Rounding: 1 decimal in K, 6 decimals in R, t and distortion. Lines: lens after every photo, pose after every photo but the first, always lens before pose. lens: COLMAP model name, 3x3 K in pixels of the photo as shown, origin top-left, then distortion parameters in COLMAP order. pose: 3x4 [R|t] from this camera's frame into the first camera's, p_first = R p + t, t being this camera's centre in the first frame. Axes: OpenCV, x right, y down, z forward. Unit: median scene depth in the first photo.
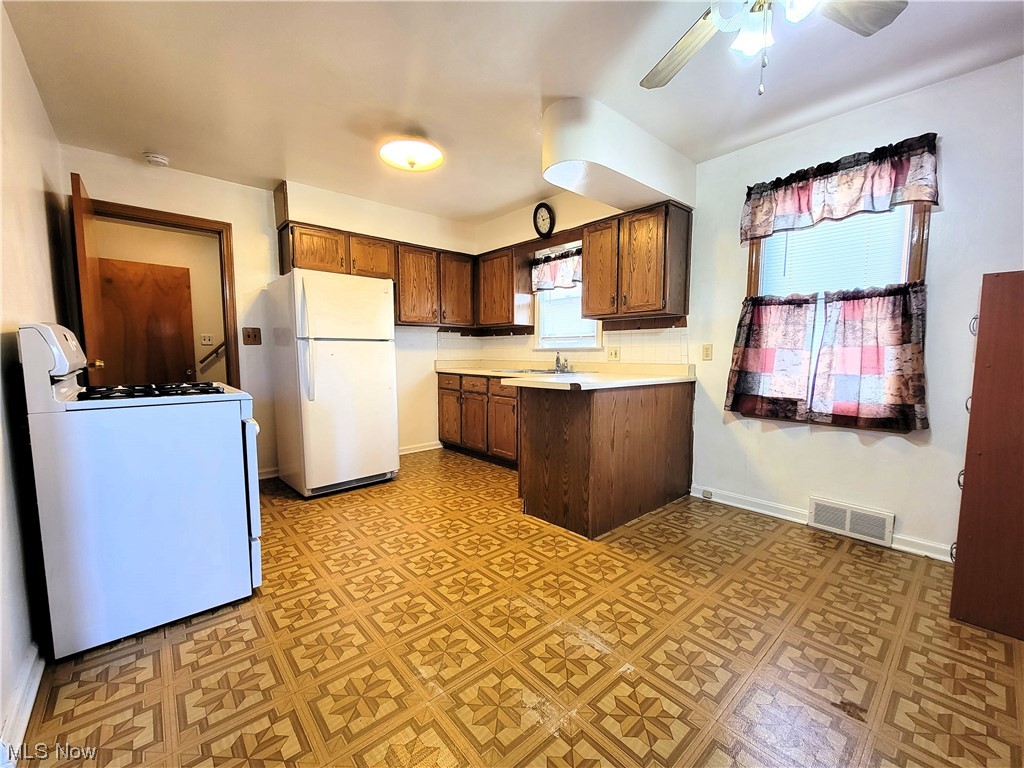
lens RADIAL K [[416.5, 0, 517.5], [0, 416.5, 385.2], [0, 0, 1]] dist [-0.001183, 0.000046]
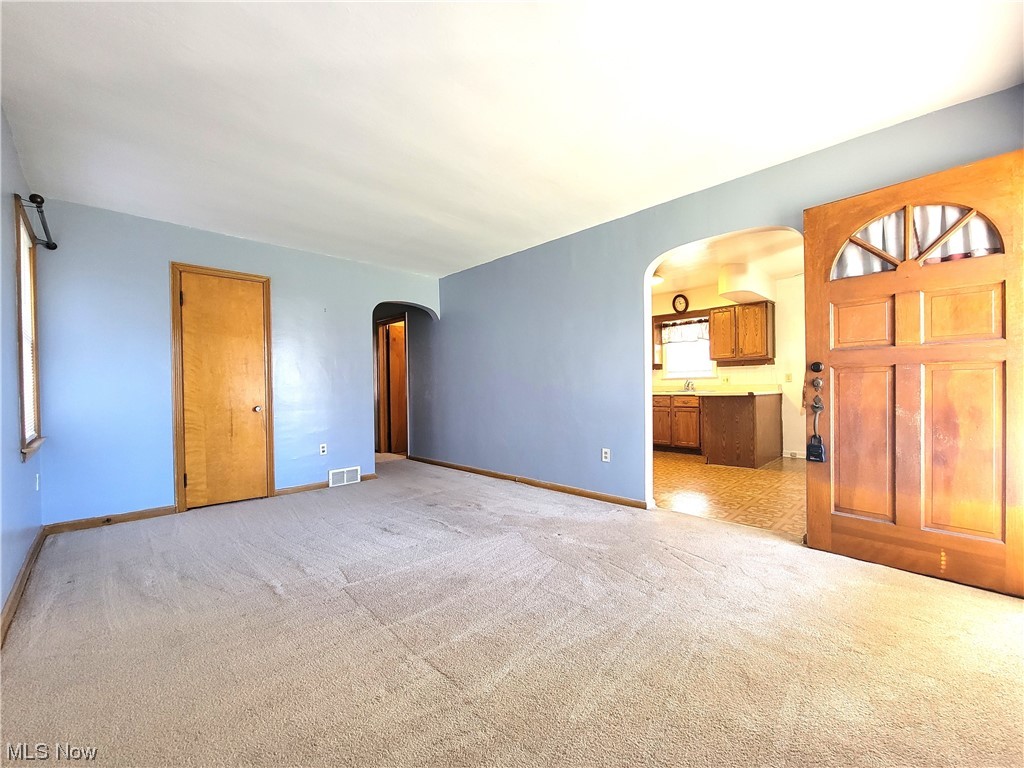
lens RADIAL K [[416.5, 0, 506.4], [0, 416.5, 388.2], [0, 0, 1]] dist [-0.001183, 0.000046]
pose [[0.997568, -0.017568, 0.067447, -0.823607], [0.022561, 0.997003, -0.074001, 0.069213], [-0.065945, 0.075343, 0.994975, -0.685641]]
